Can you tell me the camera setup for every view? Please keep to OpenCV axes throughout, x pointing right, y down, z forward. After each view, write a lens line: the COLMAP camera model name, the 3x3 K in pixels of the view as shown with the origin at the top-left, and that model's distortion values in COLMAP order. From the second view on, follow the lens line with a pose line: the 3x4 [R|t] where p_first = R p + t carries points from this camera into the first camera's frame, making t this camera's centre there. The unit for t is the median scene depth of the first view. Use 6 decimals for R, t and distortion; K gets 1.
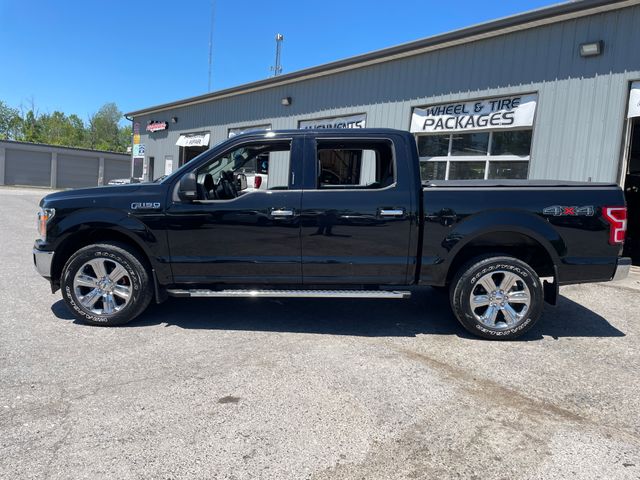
lens RADIAL K [[480.7, 0, 320.0], [0, 480.7, 240.0], [0, 0, 1]] dist [0.084343, -0.113609]
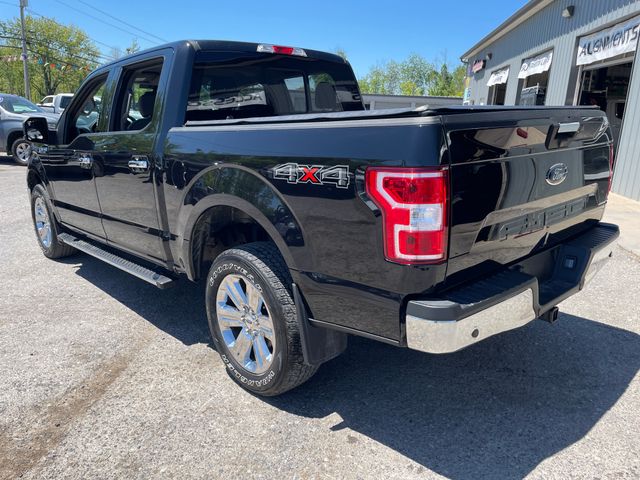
lens RADIAL K [[480.7, 0, 320.0], [0, 480.7, 240.0], [0, 0, 1]] dist [0.084343, -0.113609]
pose [[0.703884, 0.139487, -0.696485, 0.233441], [-0.064660, 0.989041, 0.132731, -0.016409], [0.707366, -0.048393, 0.705189, 0.188807]]
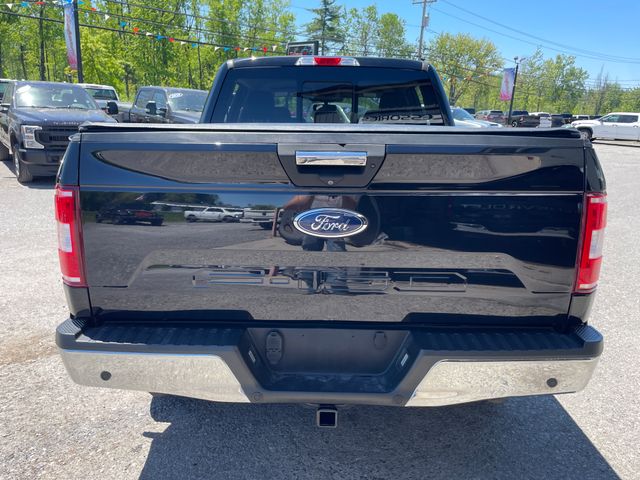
lens RADIAL K [[480.7, 0, 320.0], [0, 480.7, 240.0], [0, 0, 1]] dist [0.084343, -0.113609]
pose [[0.013962, 0.204831, -0.978698, 0.278008], [-0.150269, 0.968107, 0.200470, -0.037017], [0.988547, 0.144269, 0.044296, 0.330017]]
